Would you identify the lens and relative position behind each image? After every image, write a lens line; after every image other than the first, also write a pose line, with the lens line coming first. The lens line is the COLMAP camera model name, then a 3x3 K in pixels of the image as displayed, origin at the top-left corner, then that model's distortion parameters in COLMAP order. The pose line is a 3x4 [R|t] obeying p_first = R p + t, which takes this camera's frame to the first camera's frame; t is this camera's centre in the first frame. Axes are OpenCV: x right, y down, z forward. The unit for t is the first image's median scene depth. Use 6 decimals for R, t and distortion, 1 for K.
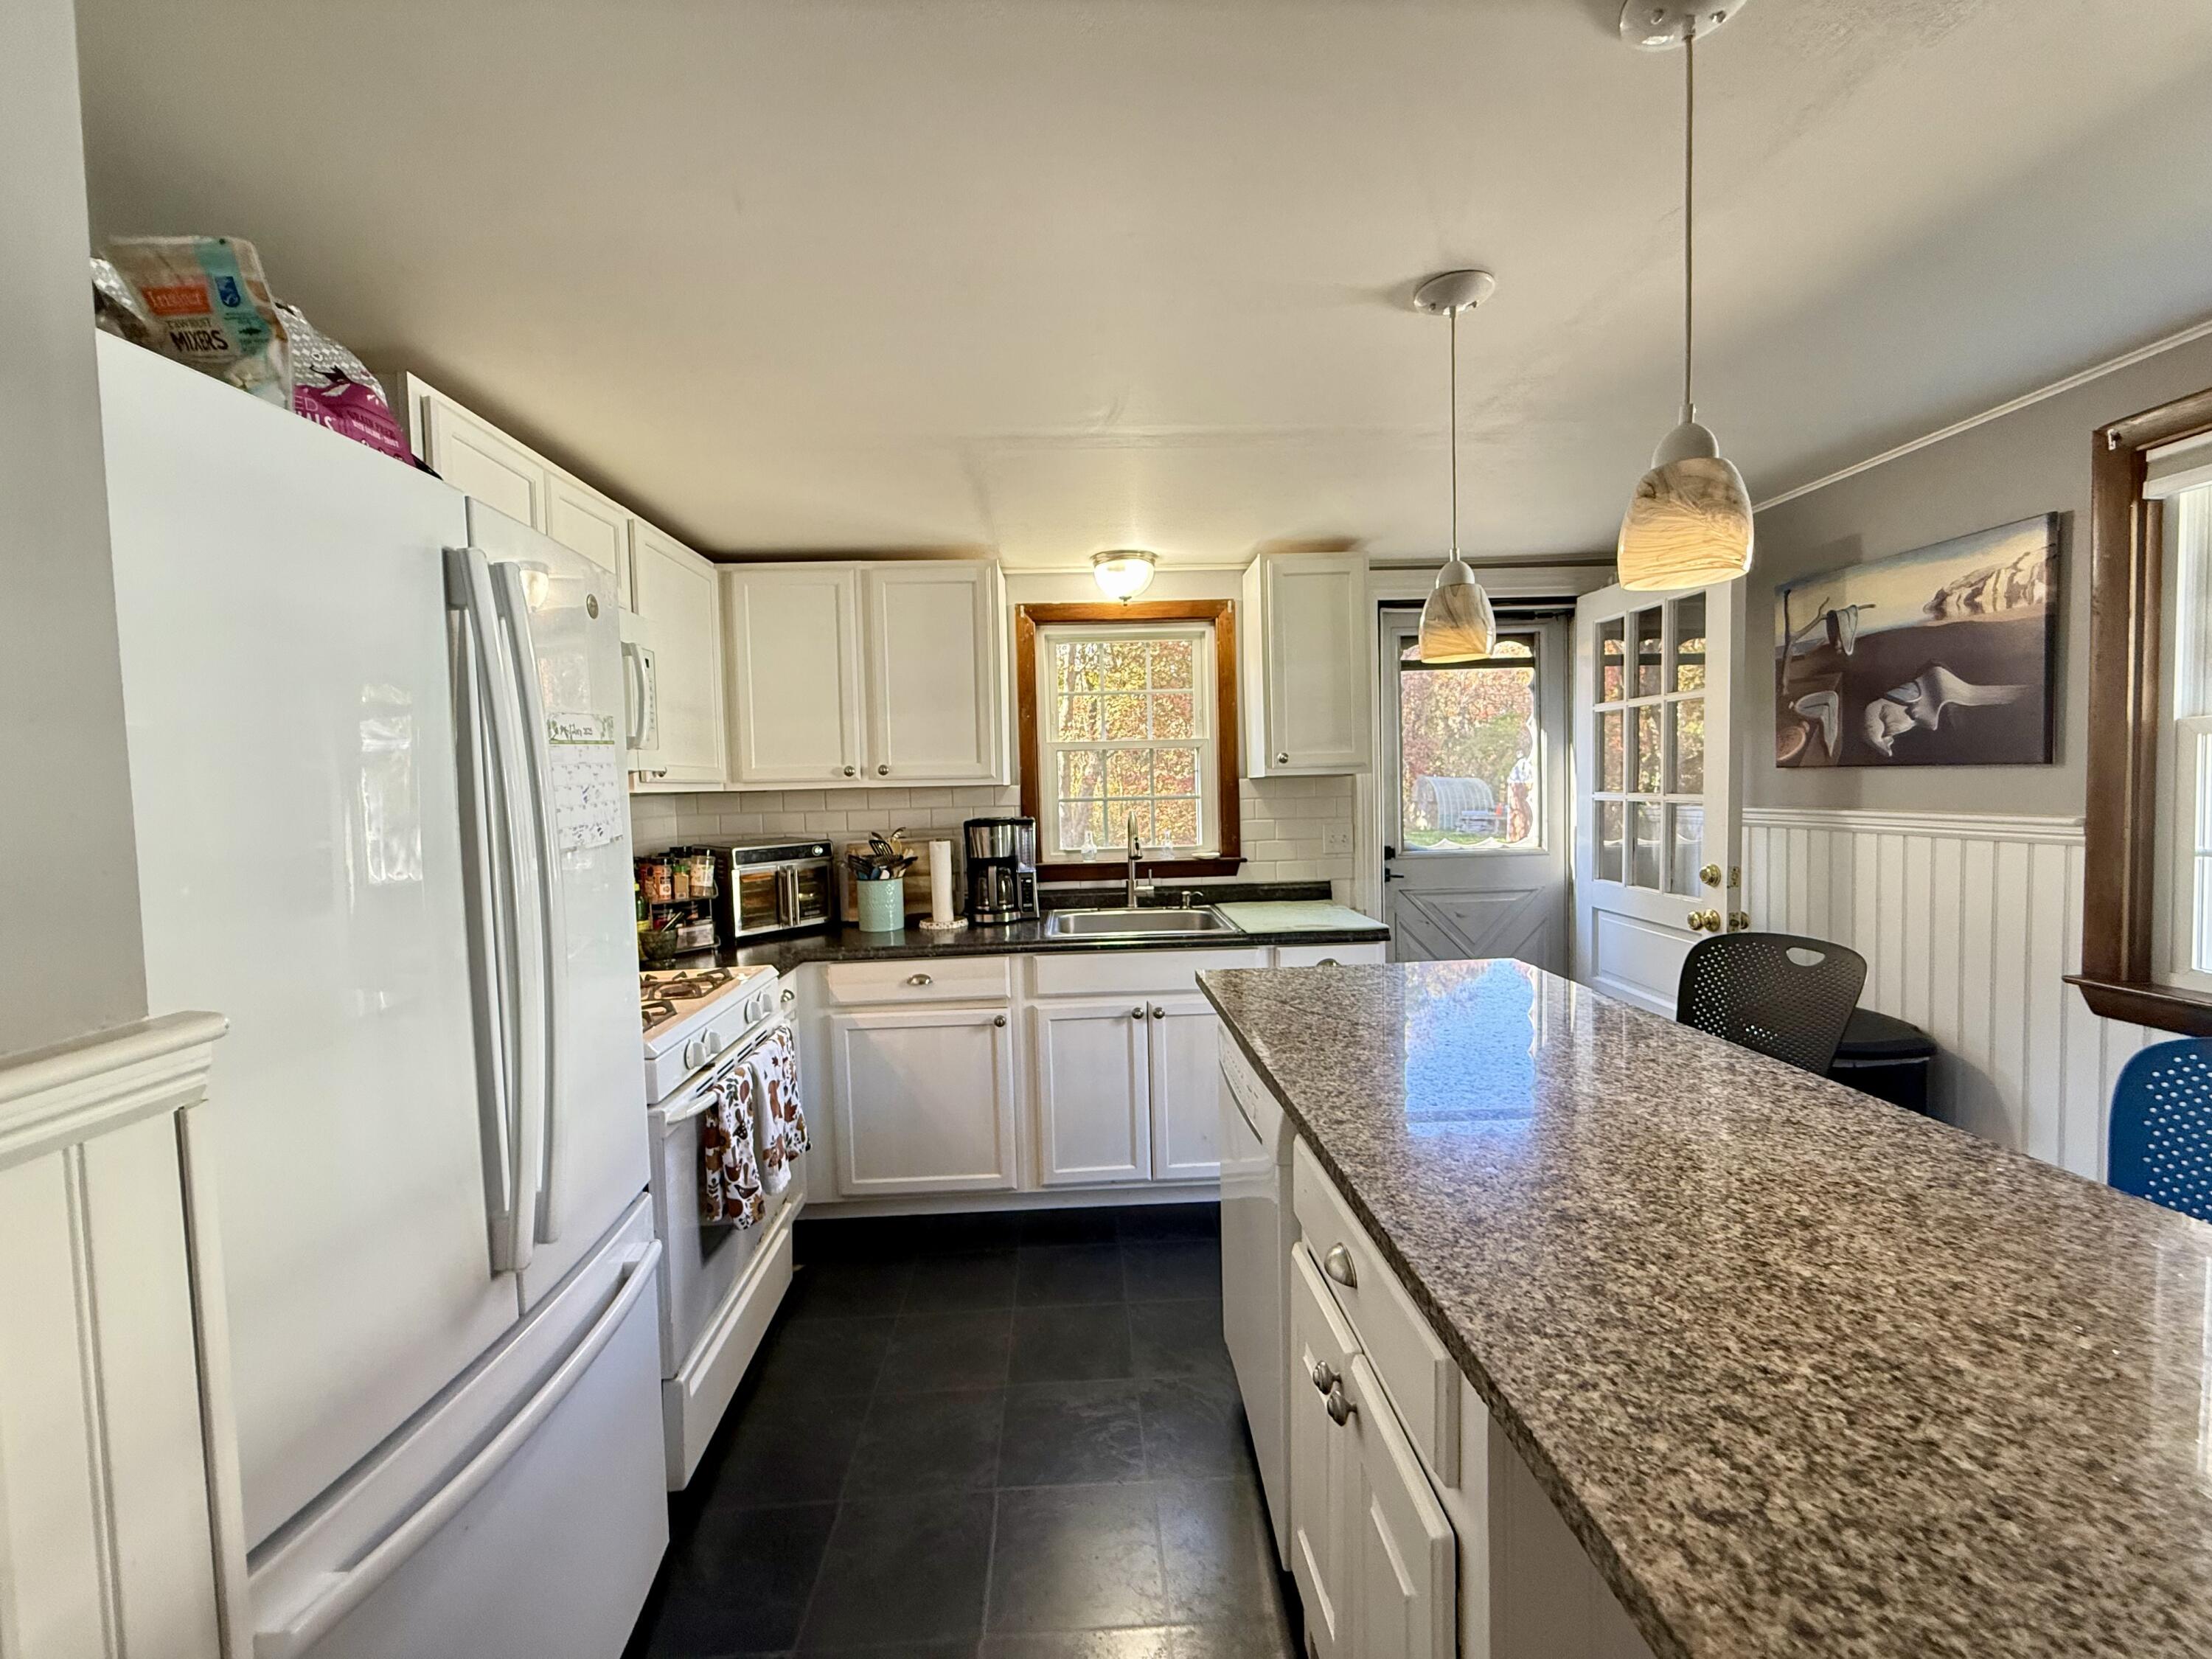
lens RADIAL K [[882.3, 0, 1100.1], [0, 882.3, 831.9], [0, 0, 1]] dist [0.000729, 0.000532]
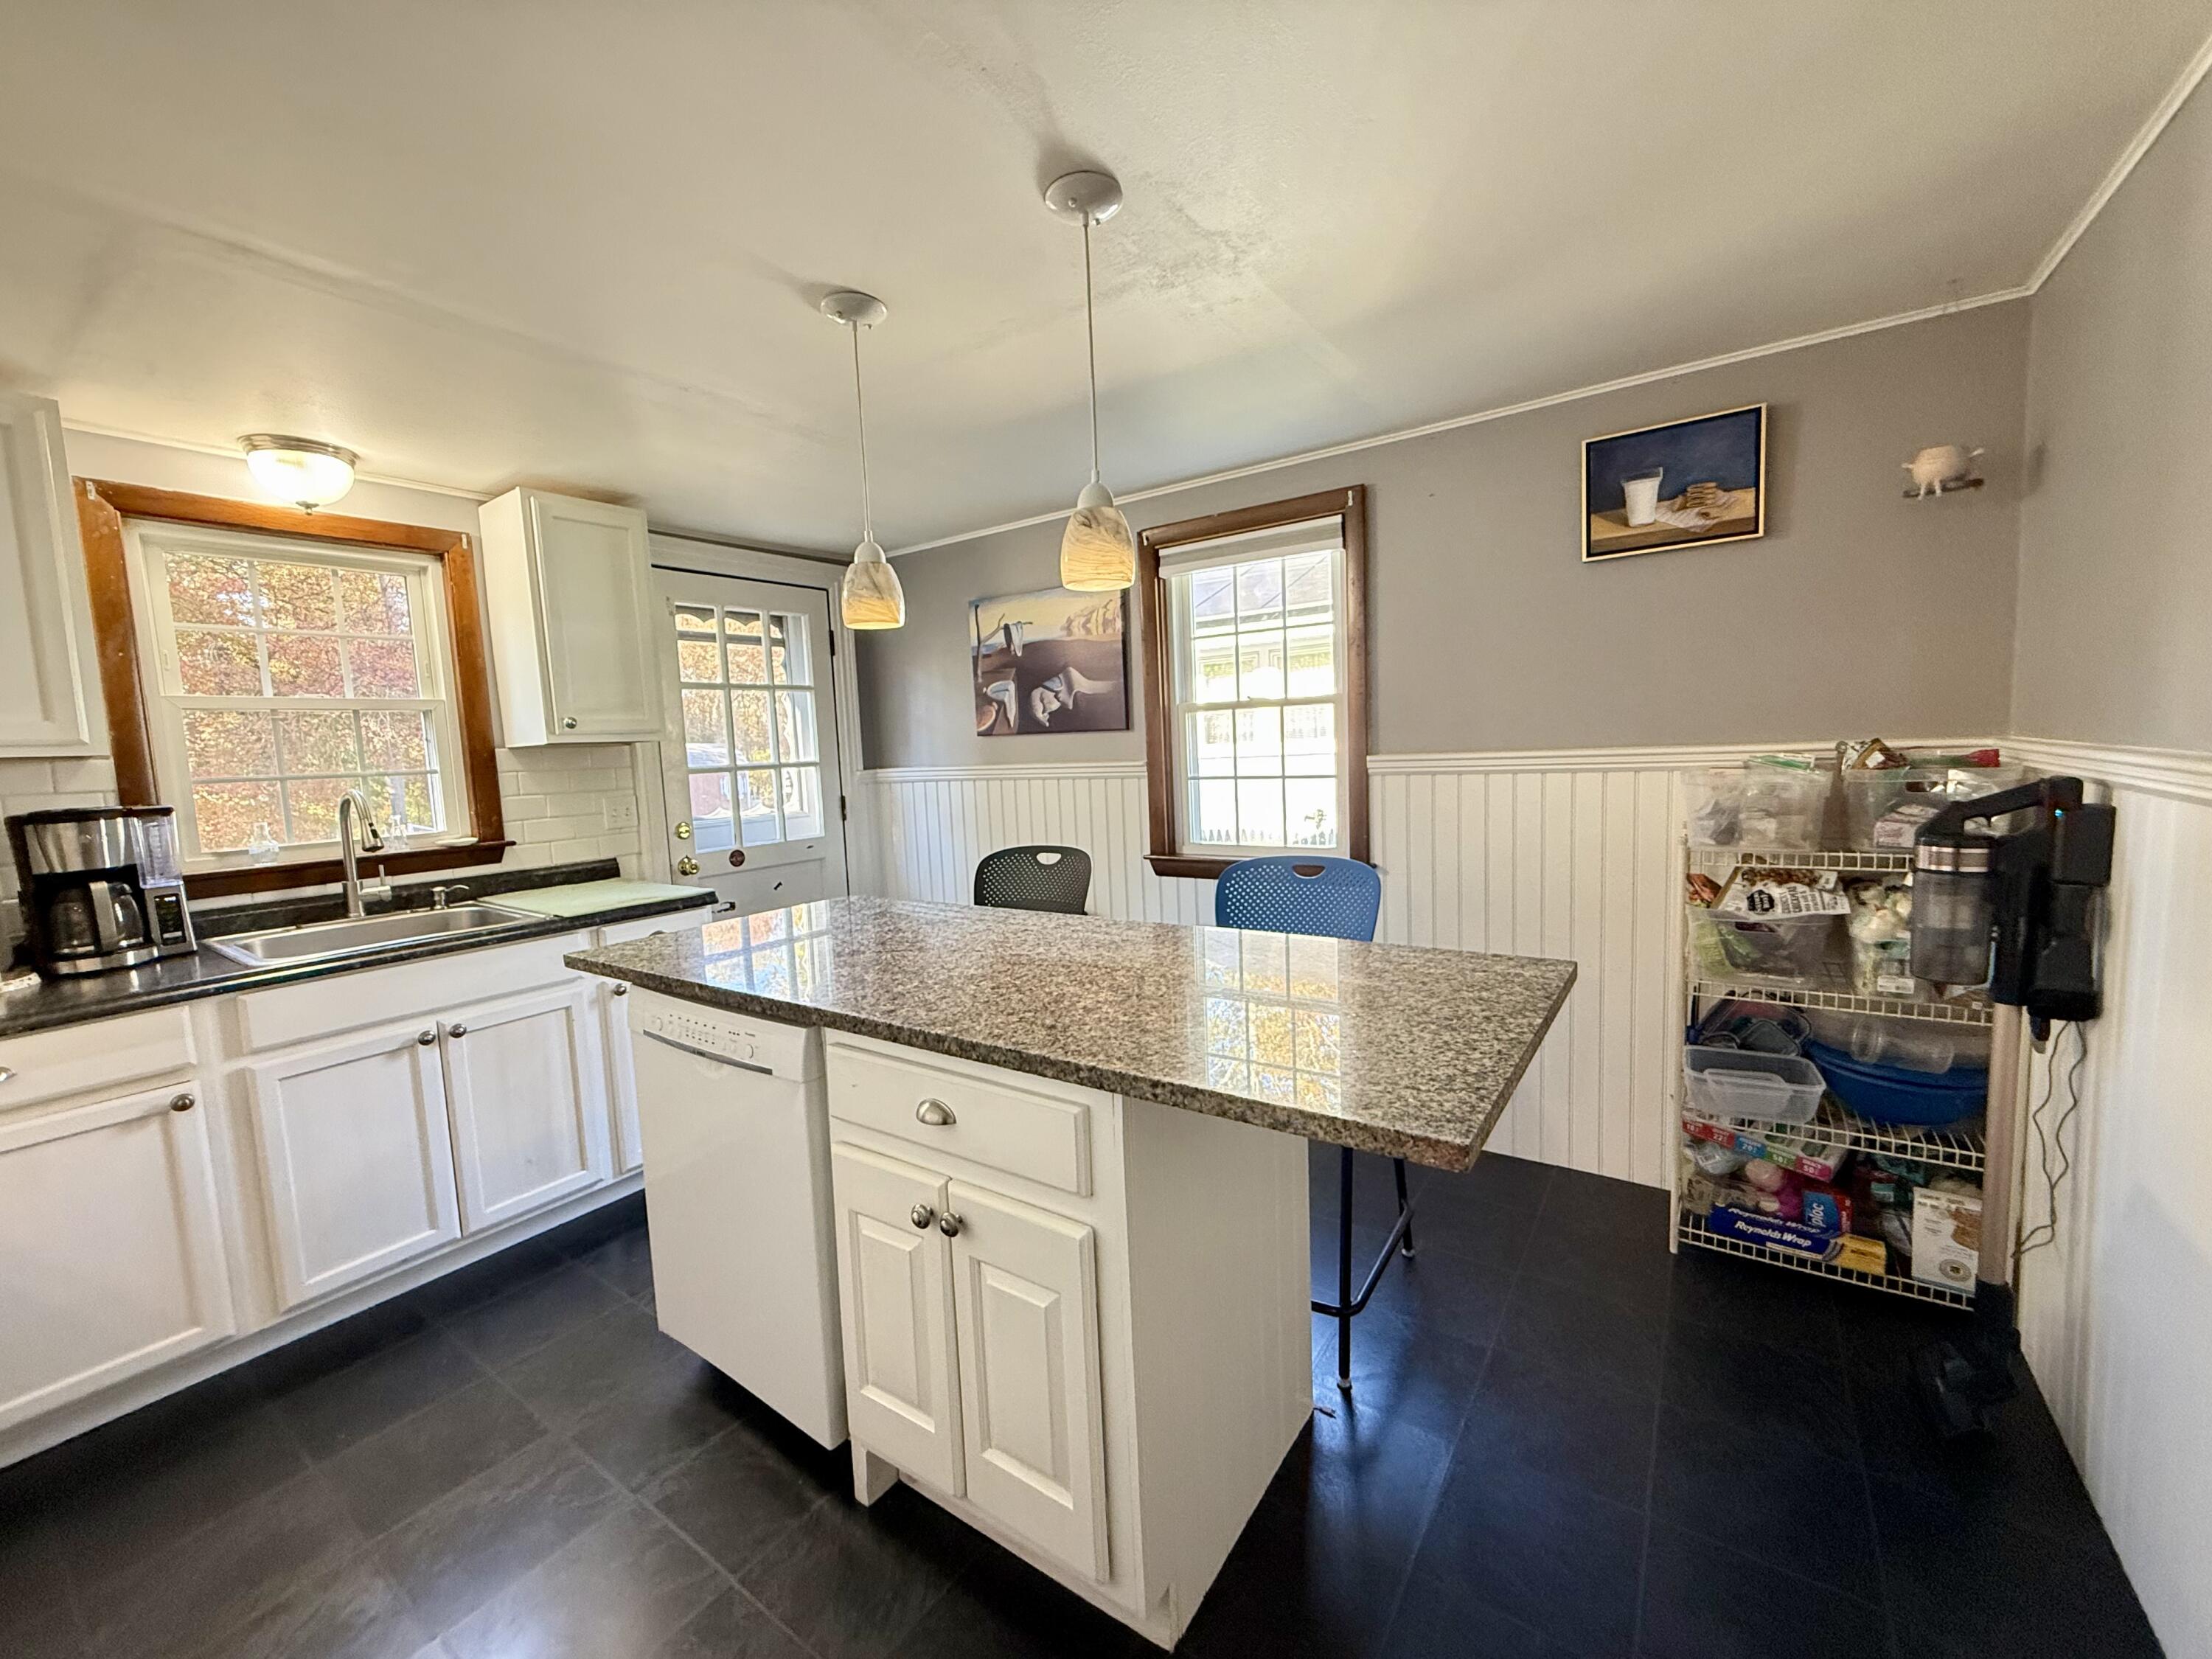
lens RADIAL K [[882.3, 0, 1100.1], [0, 882.3, 831.9], [0, 0, 1]] dist [0.000729, 0.000532]
pose [[0.607460, -0.077806, 0.790531, -0.202416], [0.068190, 0.996626, 0.045692, 0.024920], [-0.791418, 0.026150, 0.610716, 0.026142]]
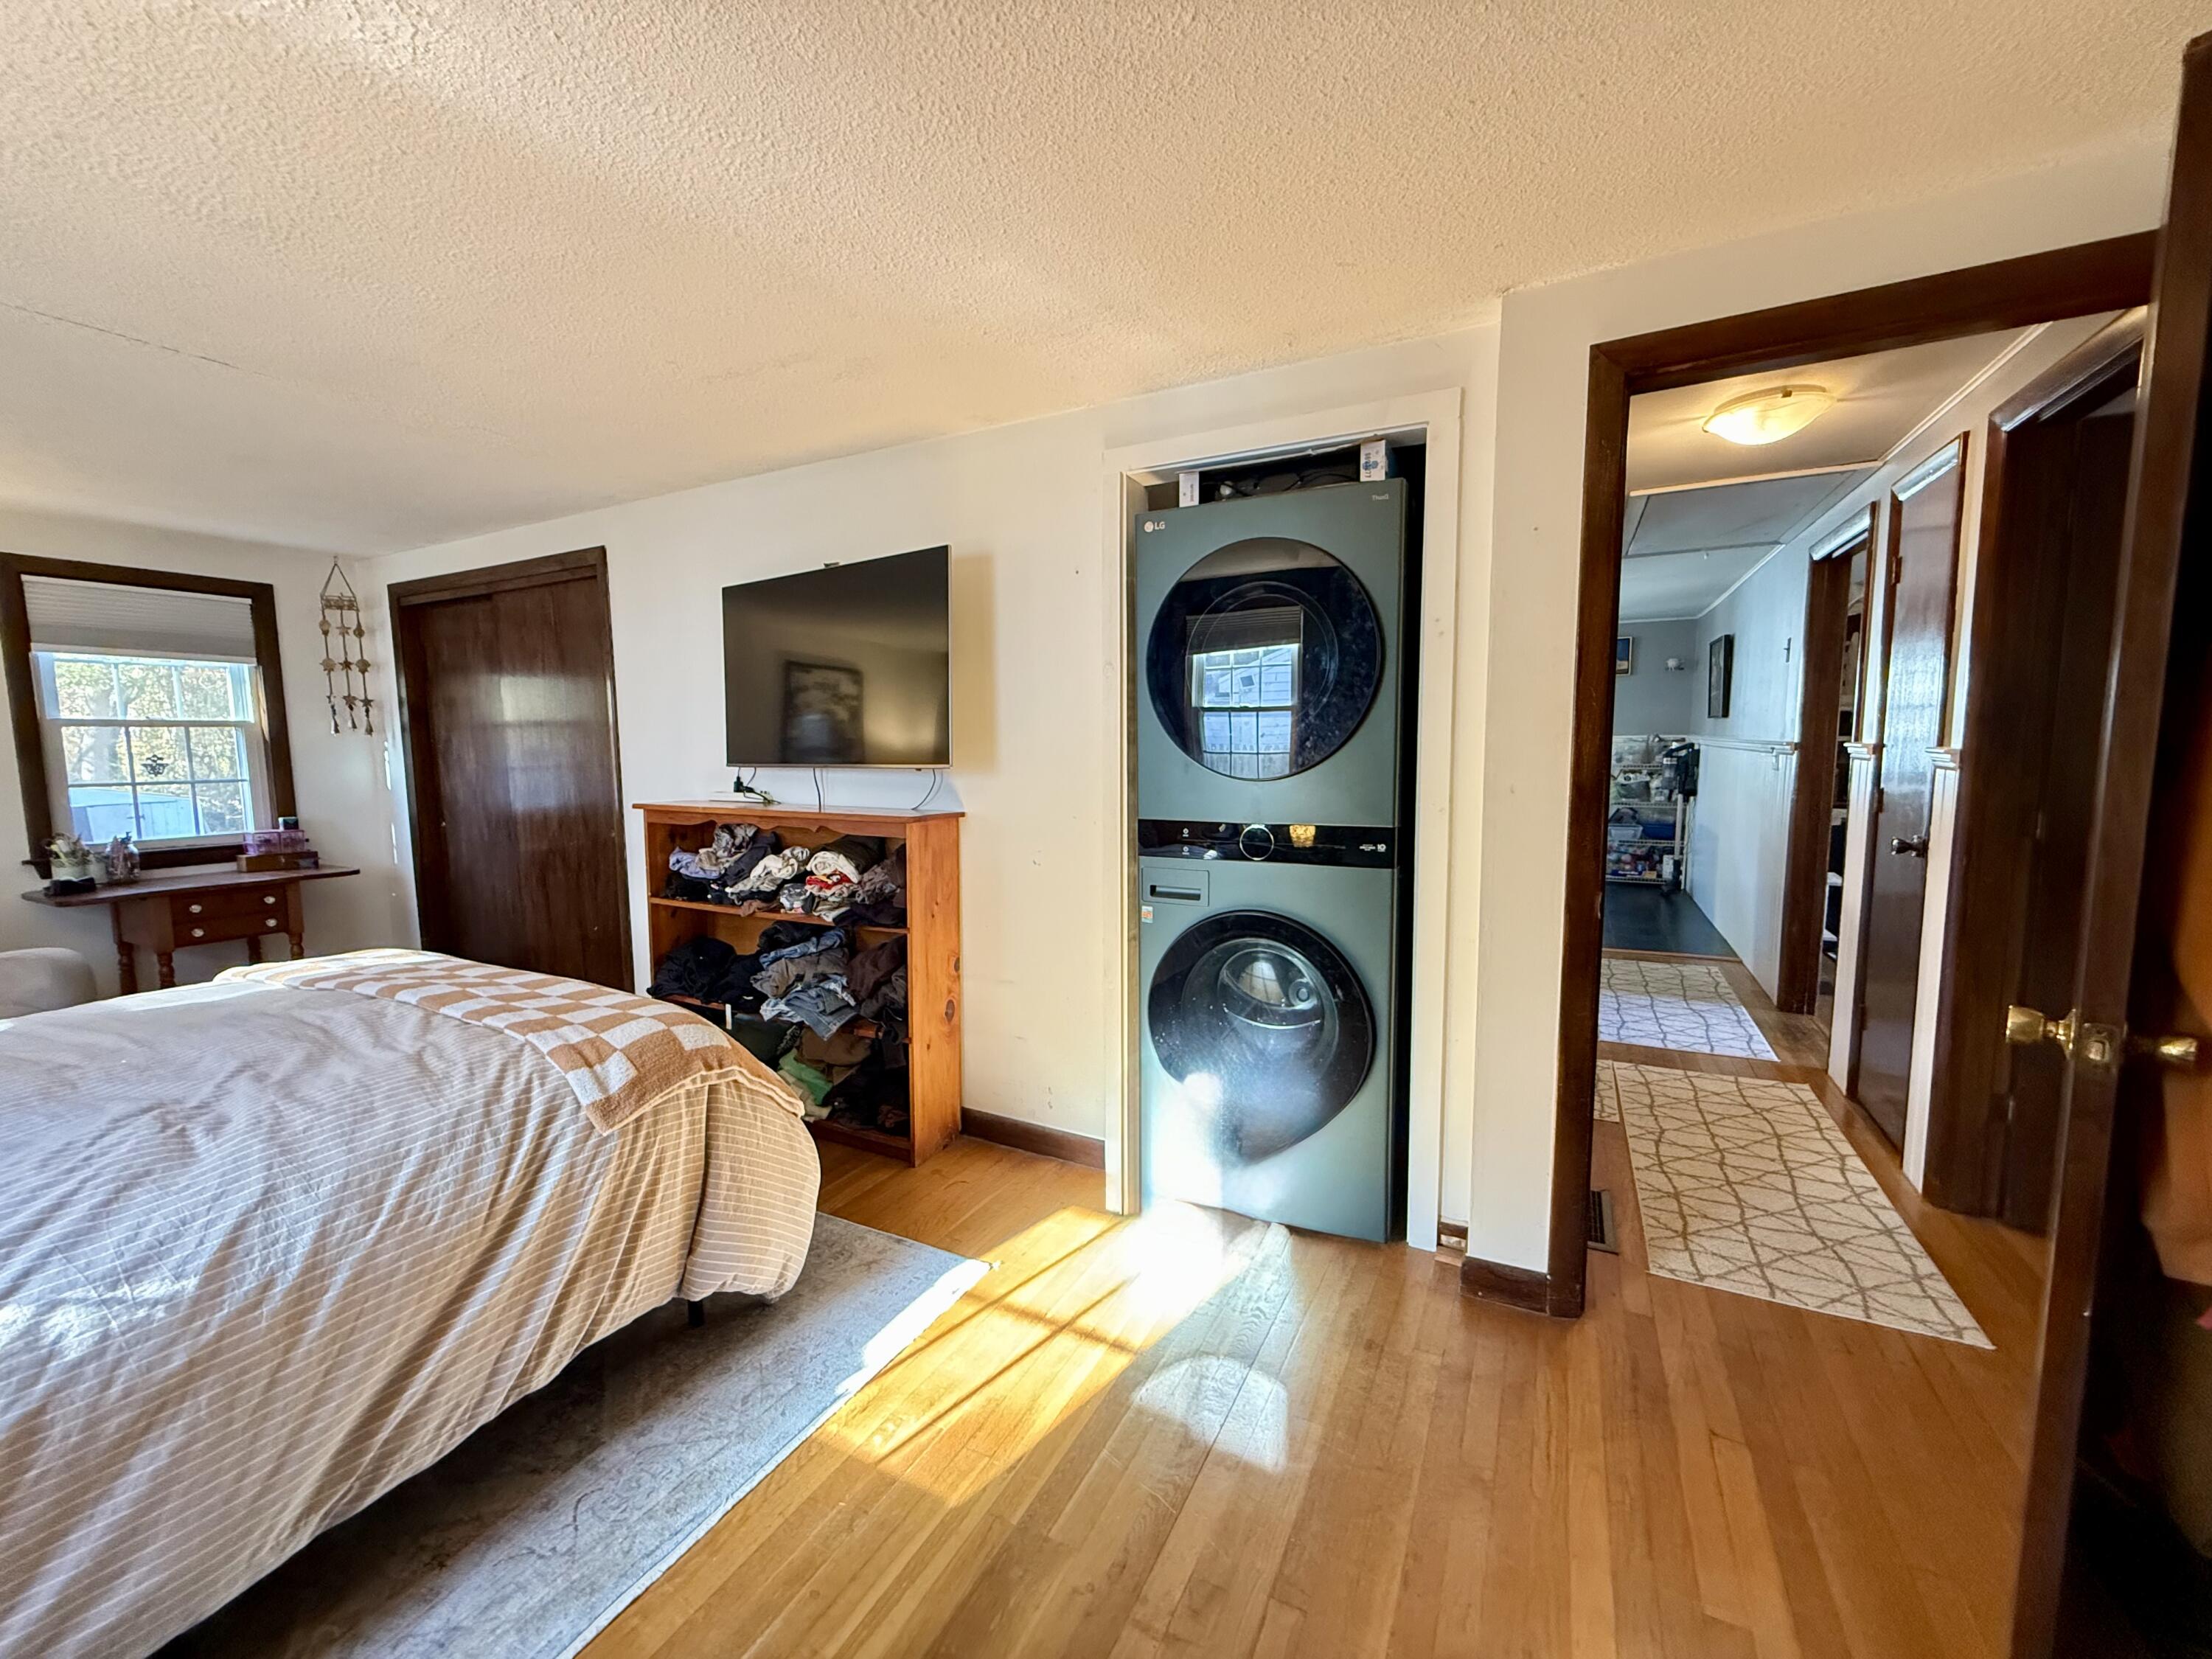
lens RADIAL K [[882.3, 0, 1100.1], [0, 882.3, 831.9], [0, 0, 1]] dist [0.000729, 0.000532]
pose [[0.496947, -0.068674, 0.865059, -0.583142], [0.038923, 0.997624, 0.056838, 0.038265], [-0.866907, 0.005425, 0.498440, 0.038116]]
